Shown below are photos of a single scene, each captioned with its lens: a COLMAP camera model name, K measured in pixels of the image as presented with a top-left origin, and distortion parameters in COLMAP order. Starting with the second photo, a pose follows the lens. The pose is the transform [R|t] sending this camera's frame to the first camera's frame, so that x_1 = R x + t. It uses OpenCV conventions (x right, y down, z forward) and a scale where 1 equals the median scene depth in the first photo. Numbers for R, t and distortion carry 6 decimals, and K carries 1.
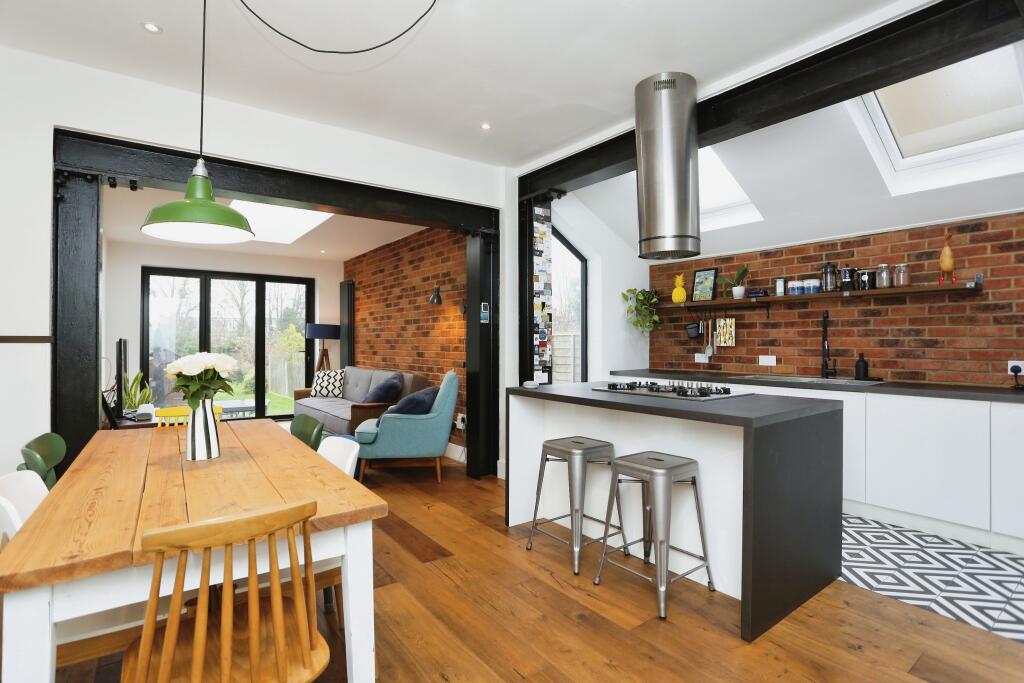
lens RADIAL K [[502.3, 0, 515.0], [0, 502.3, 338.5], [0, 0, 1]] dist [-0.080413, 0.032376]
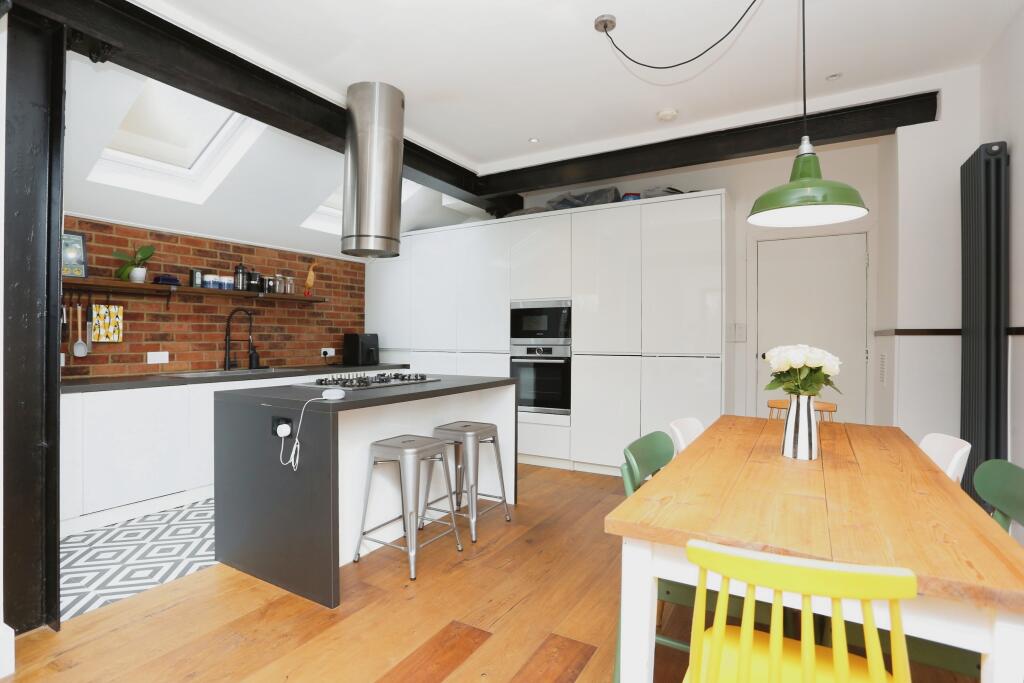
lens RADIAL K [[502.3, 0, 515.0], [0, 502.3, 338.5], [0, 0, 1]] dist [-0.080413, 0.032376]
pose [[-0.393138, -0.000727, 0.919479, -0.552370], [-0.004405, 0.999990, -0.001093, 0.009318], [-0.919469, -0.004480, -0.393137, 0.795486]]
